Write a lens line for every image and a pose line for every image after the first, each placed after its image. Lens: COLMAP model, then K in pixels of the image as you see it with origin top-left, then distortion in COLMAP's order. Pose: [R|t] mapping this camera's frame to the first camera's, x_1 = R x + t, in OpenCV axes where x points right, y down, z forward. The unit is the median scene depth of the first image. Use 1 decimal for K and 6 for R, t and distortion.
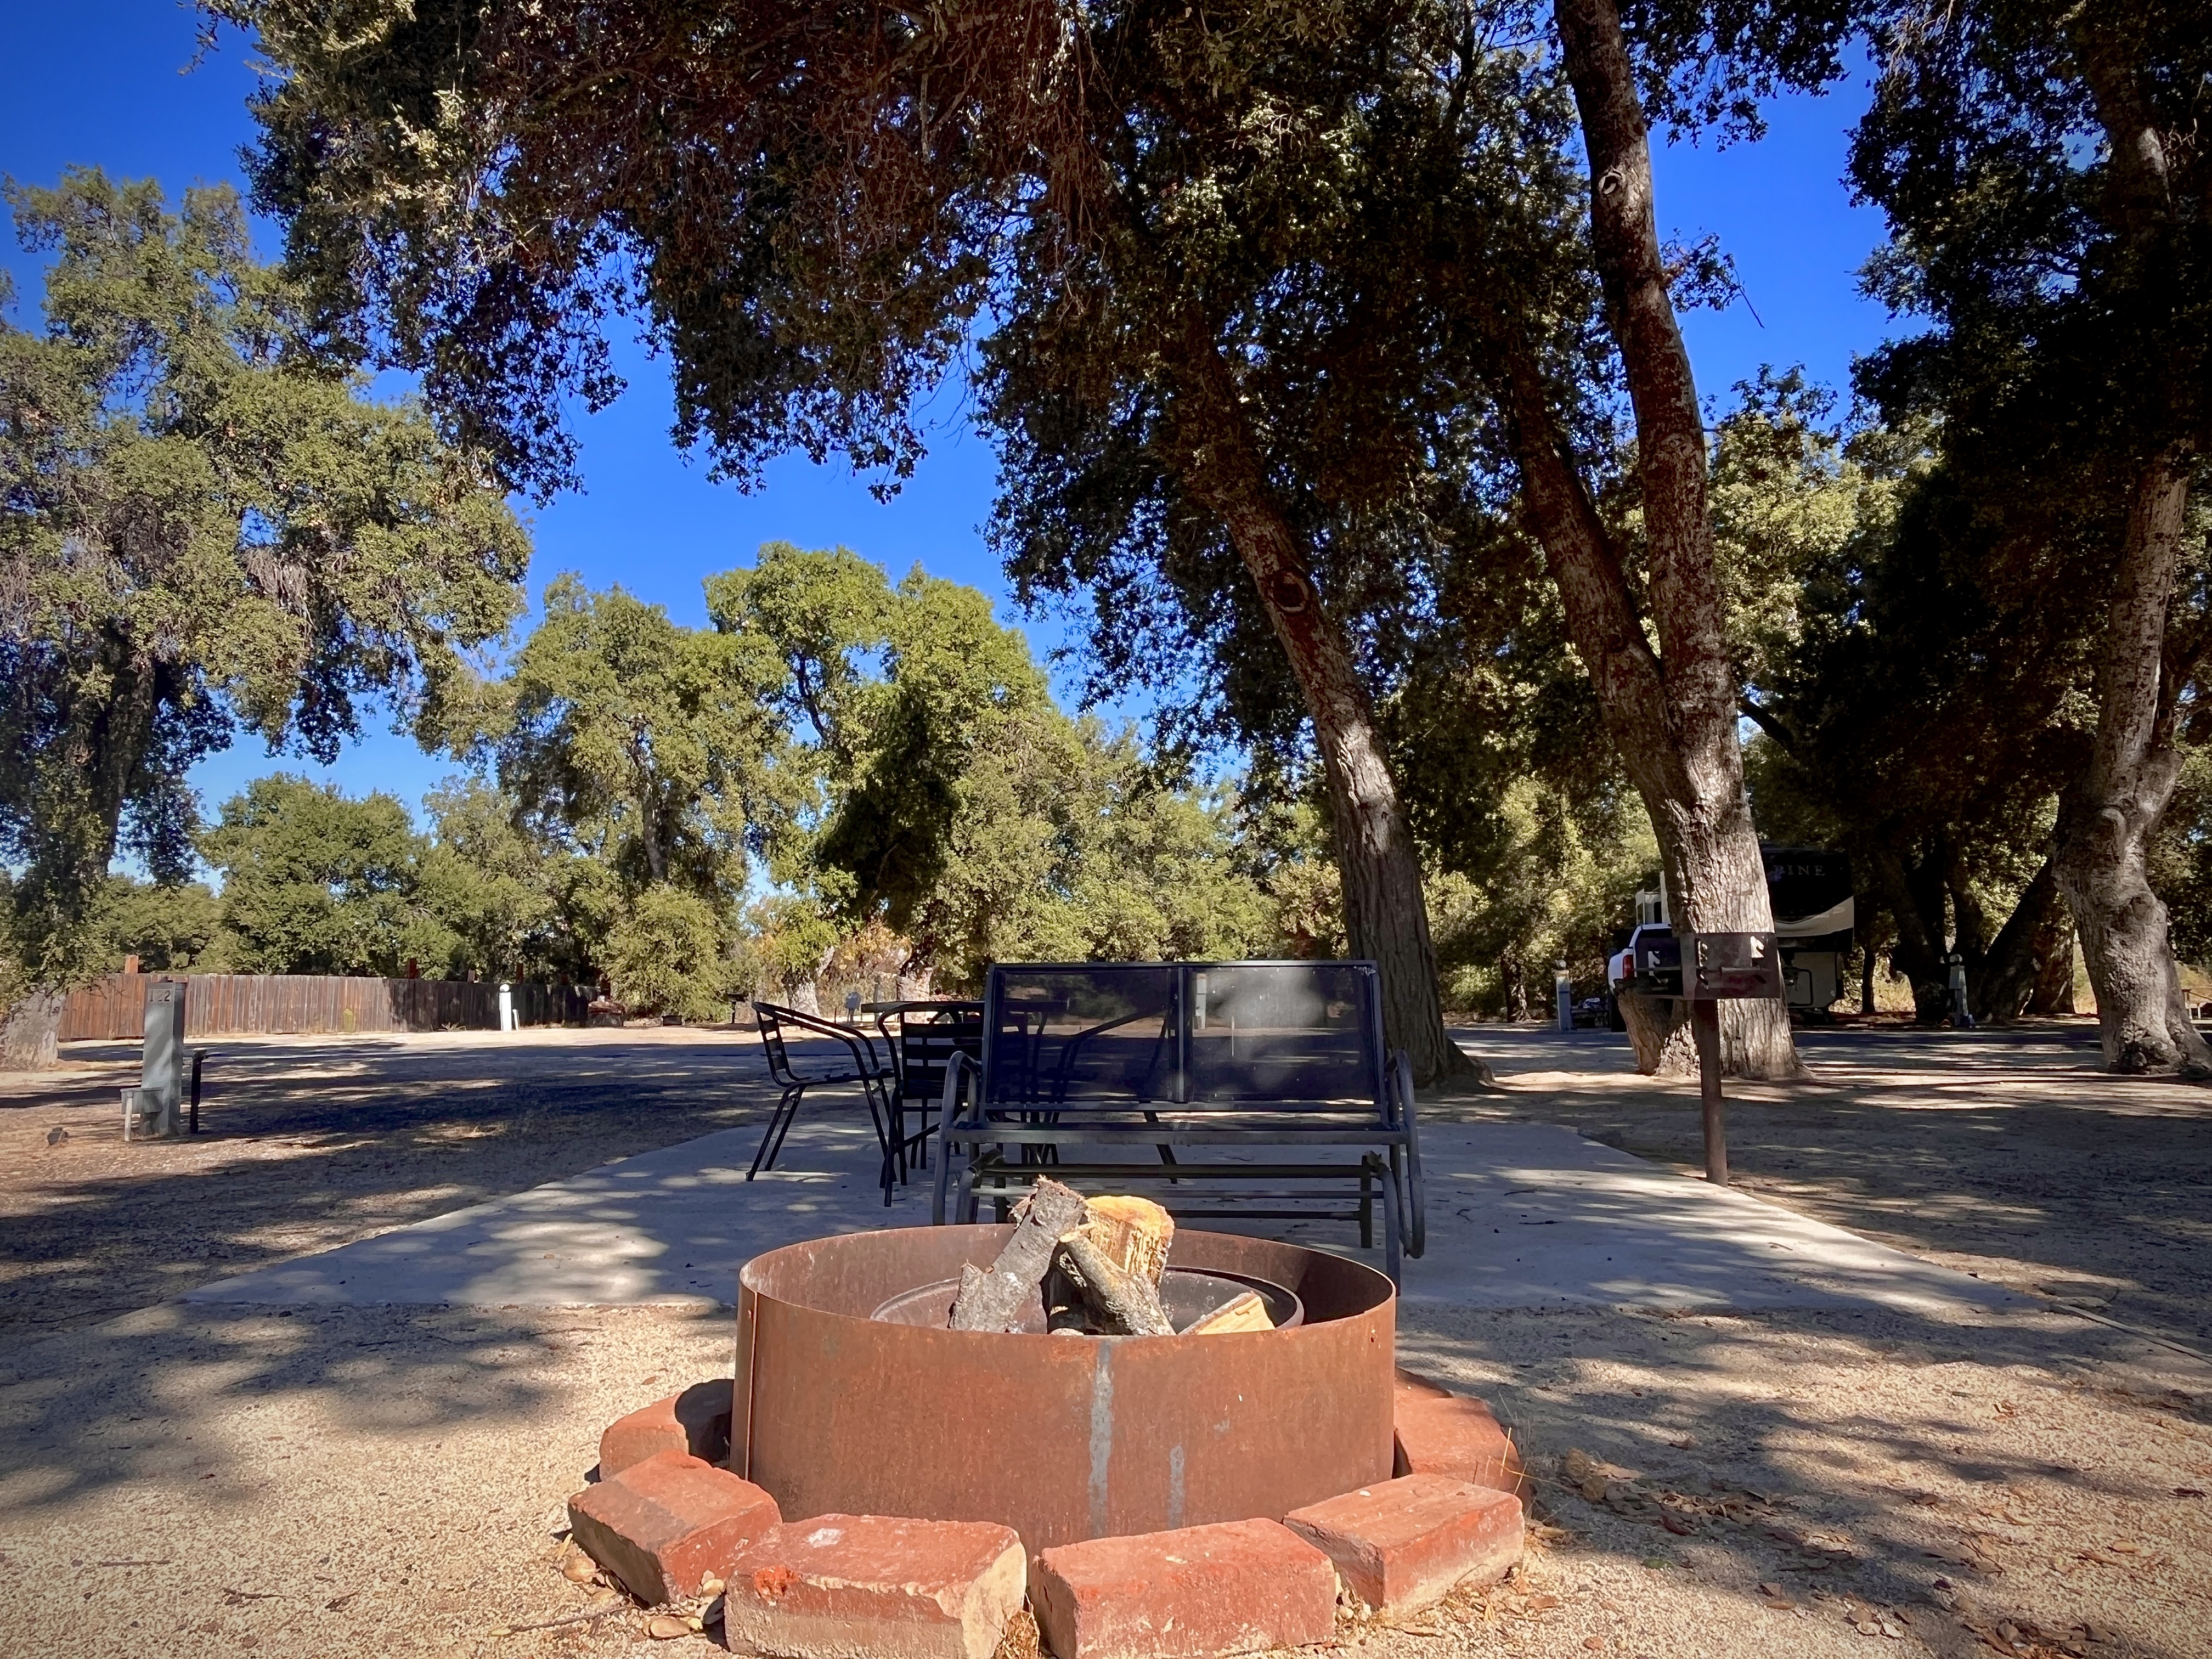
lens RADIAL K [[1457.4, 0, 1106.0], [0, 1457.4, 829.5], [0, 0, 1]] dist [0.002998, -0.007229]
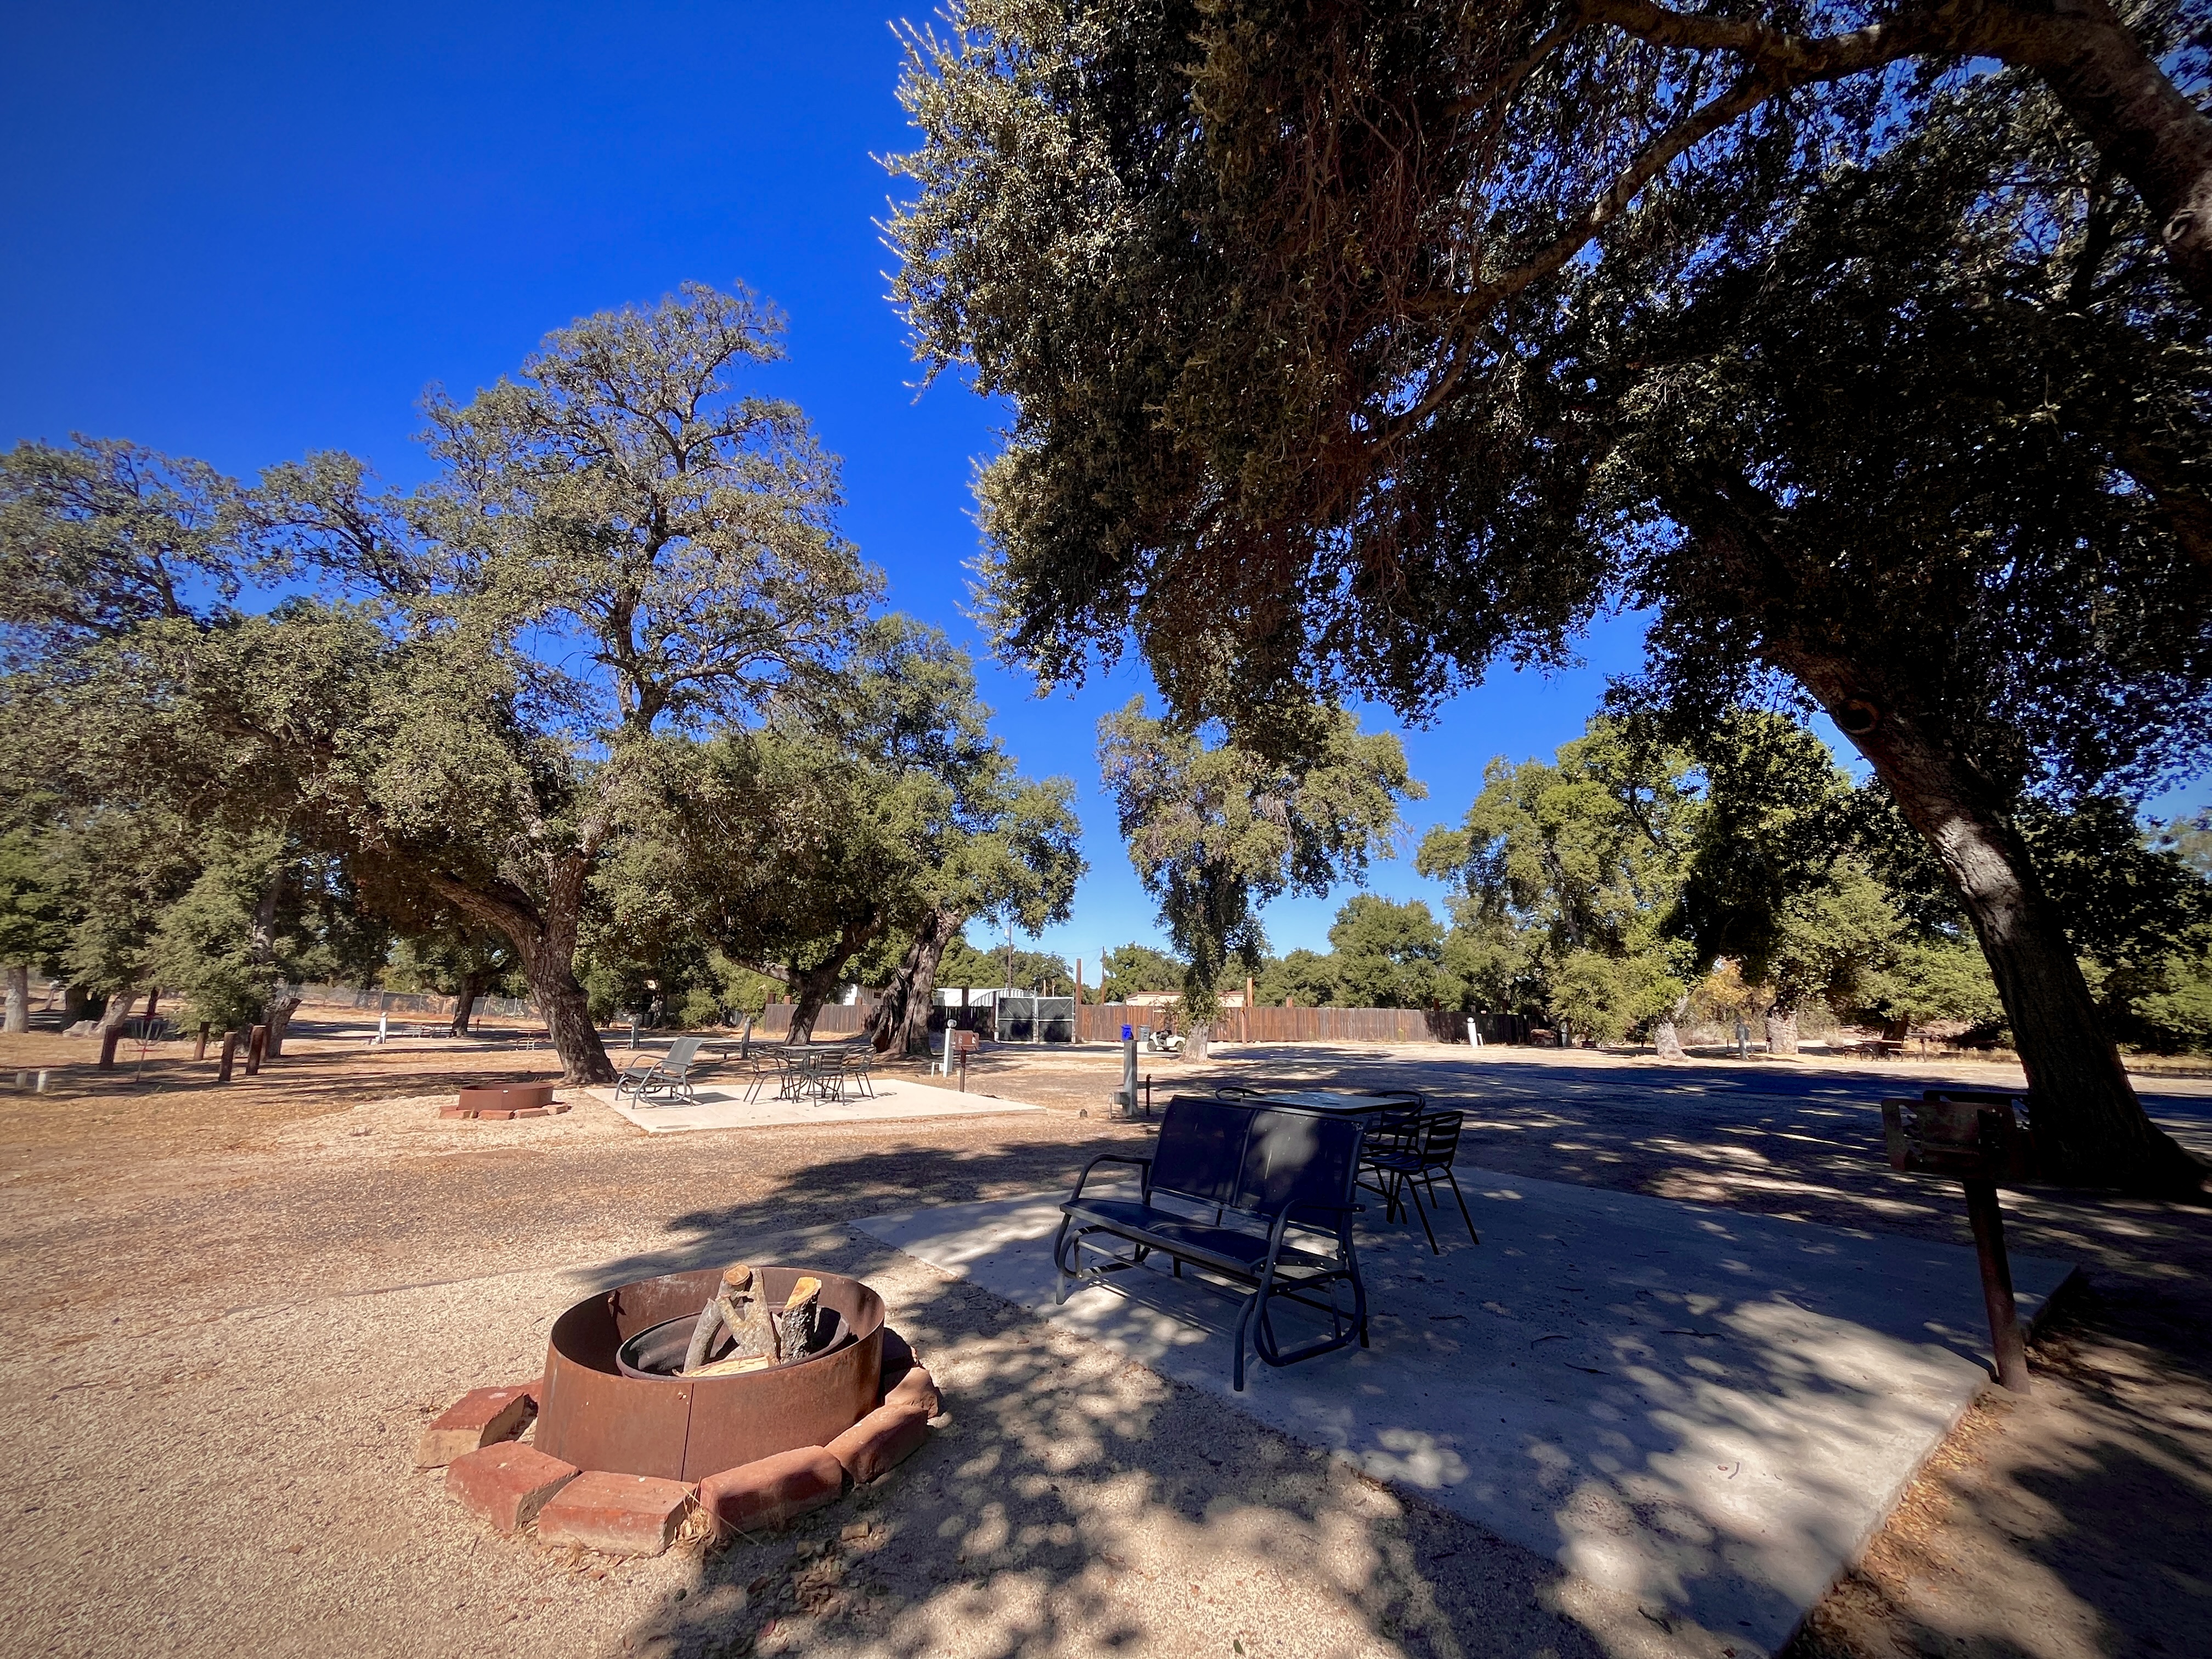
lens RADIAL K [[894.5, 0, 1103.8], [0, 894.5, 829.8], [0, 0, 1]] dist [-0.003171, 0.000043]
pose [[0.660181, -0.135017, -0.738872, 0.165518], [0.069443, 0.990469, -0.118944, -0.022278], [0.747889, 0.027215, 0.663265, 0.067173]]
